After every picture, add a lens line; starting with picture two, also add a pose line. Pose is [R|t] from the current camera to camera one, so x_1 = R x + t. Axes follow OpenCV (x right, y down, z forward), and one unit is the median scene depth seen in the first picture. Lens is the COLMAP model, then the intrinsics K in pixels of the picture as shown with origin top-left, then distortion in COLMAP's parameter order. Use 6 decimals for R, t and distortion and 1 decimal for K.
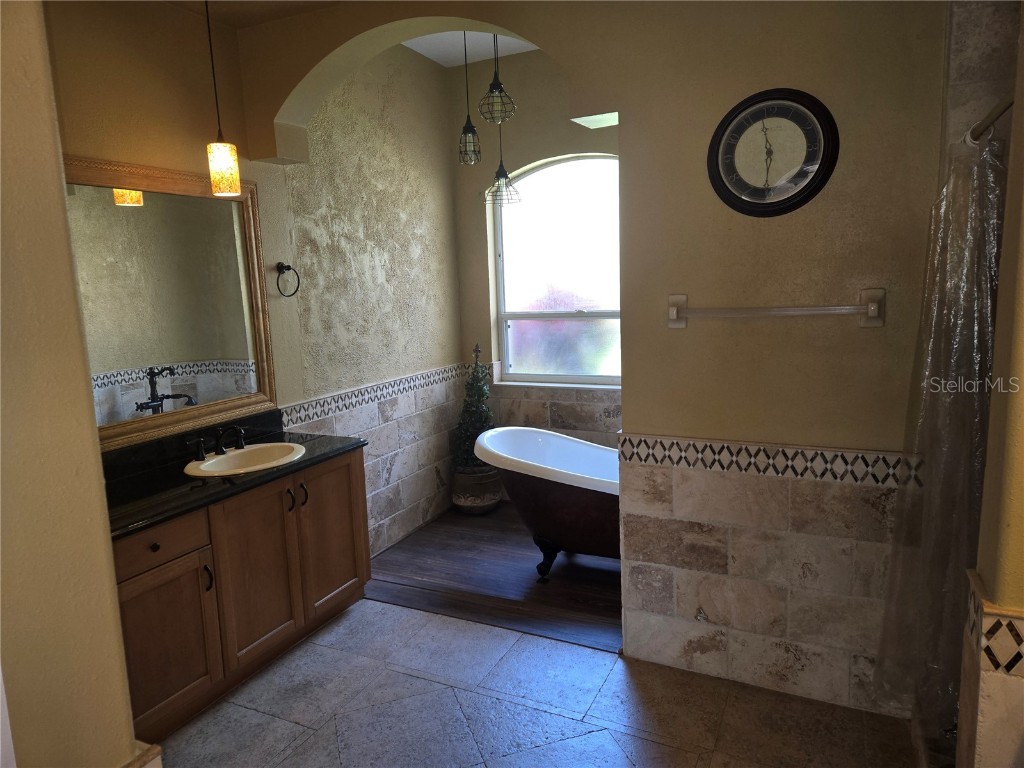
lens RADIAL K [[677.1, 0, 518.3], [0, 677.1, 379.3], [0, 0, 1]] dist [0.047652, -0.029149]
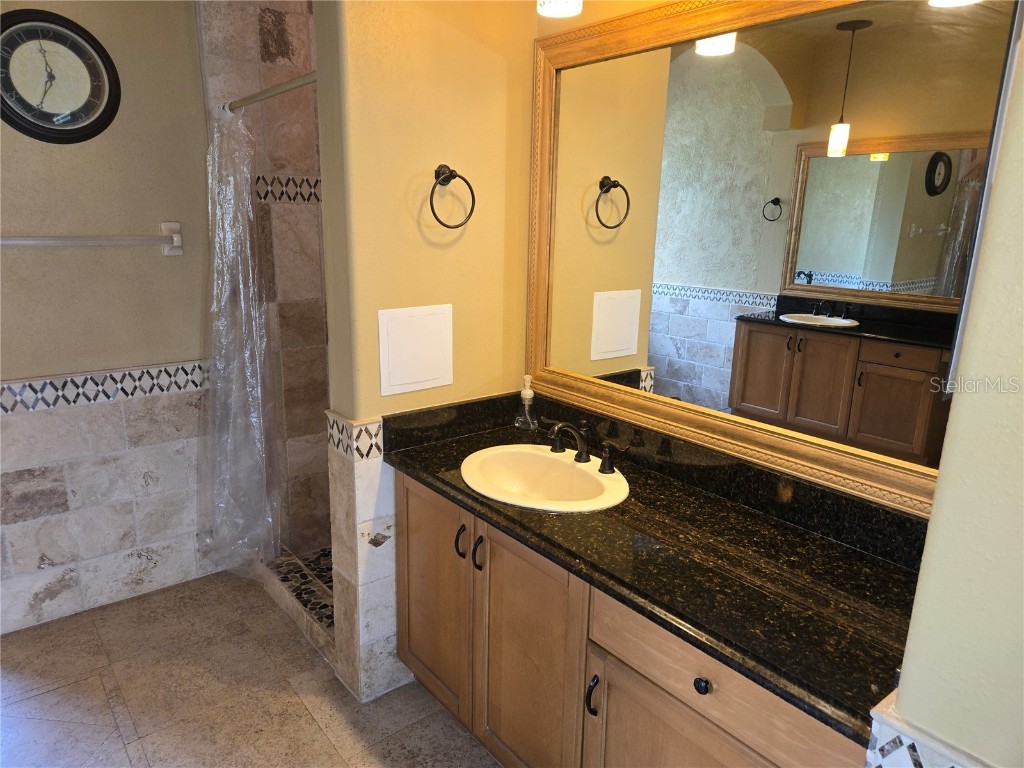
lens RADIAL K [[677.1, 0, 491.4], [0, 677.1, 381.3], [0, 0, 1]] dist [0.047652, -0.029149]
pose [[0.447178, -0.172734, 0.877607, -0.269041], [0.099183, 0.984701, 0.143274, 0.019073], [-0.888929, 0.022975, 0.457469, -0.007514]]
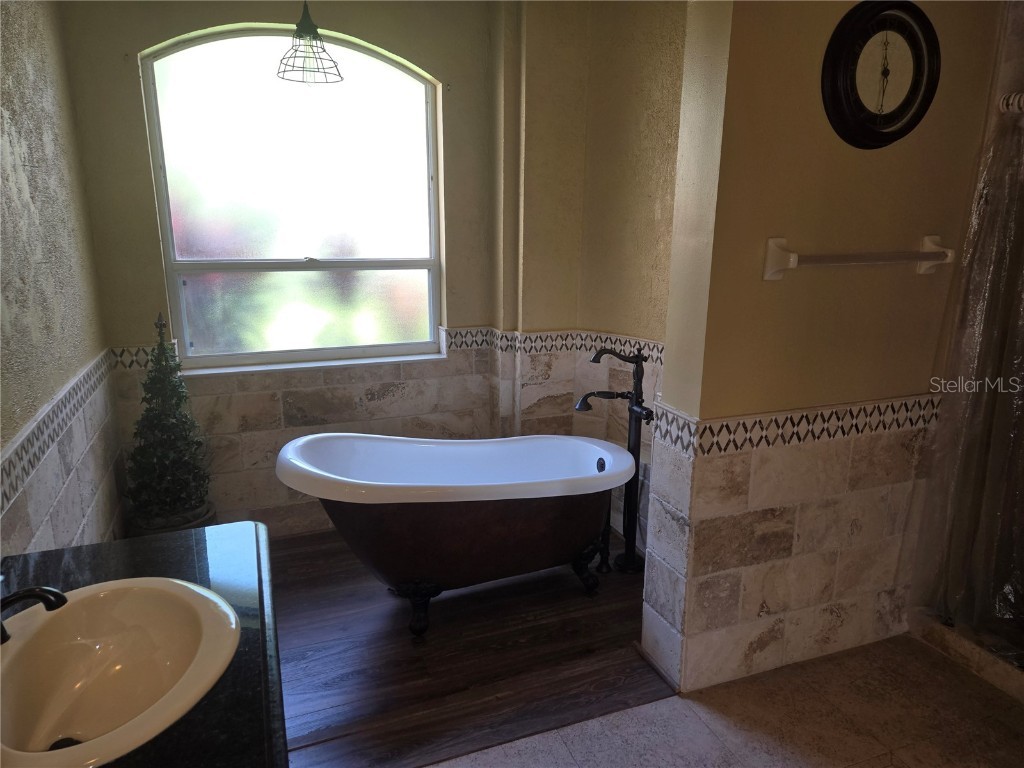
lens RADIAL K [[677.1, 0, 512.6], [0, 677.1, 380.2], [0, 0, 1]] dist [0.047652, -0.029149]
pose [[0.678565, -0.130085, 0.722930, -0.571551], [0.075608, 0.991335, 0.107414, -0.067963], [-0.730639, -0.018228, 0.682520, 0.672633]]
